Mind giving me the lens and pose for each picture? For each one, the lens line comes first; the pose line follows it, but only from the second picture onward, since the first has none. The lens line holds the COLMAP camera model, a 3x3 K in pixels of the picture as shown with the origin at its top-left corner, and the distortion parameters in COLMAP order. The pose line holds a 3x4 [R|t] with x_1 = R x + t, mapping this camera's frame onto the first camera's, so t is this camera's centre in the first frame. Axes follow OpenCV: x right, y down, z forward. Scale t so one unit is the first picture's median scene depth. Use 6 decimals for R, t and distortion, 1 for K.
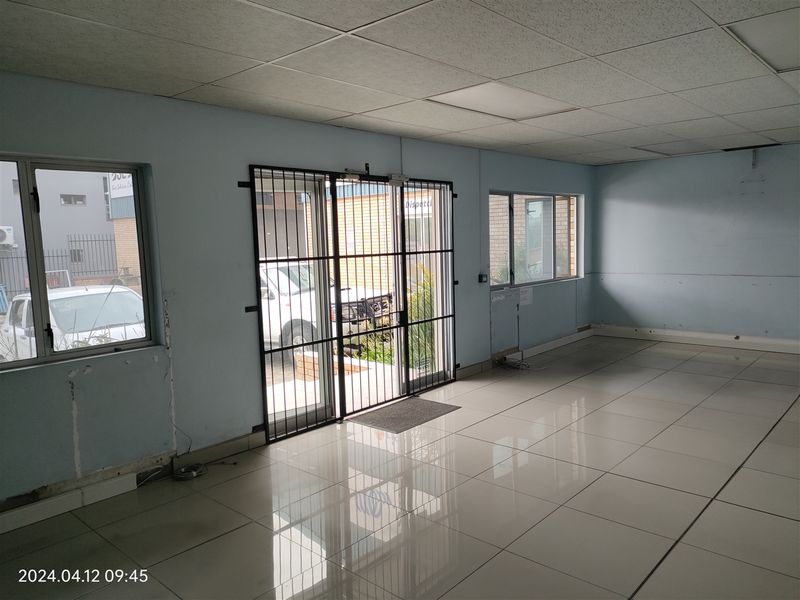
lens RADIAL K [[581.1, 0, 401.4], [0, 581.1, 299.4], [0, 0, 1]] dist [0.003322, -0.002855]
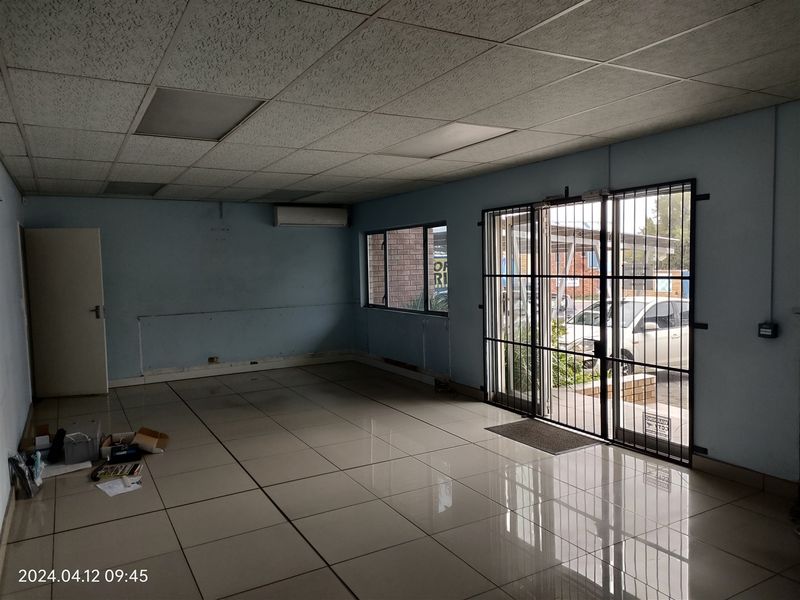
lens RADIAL K [[581.1, 0, 401.4], [0, 581.1, 299.4], [0, 0, 1]] dist [0.003322, -0.002855]
pose [[-0.324884, 0.093304, -0.941140, 1.015752], [-0.068558, 0.990180, 0.121833, -0.142625], [0.943266, 0.104104, -0.315297, 1.072789]]
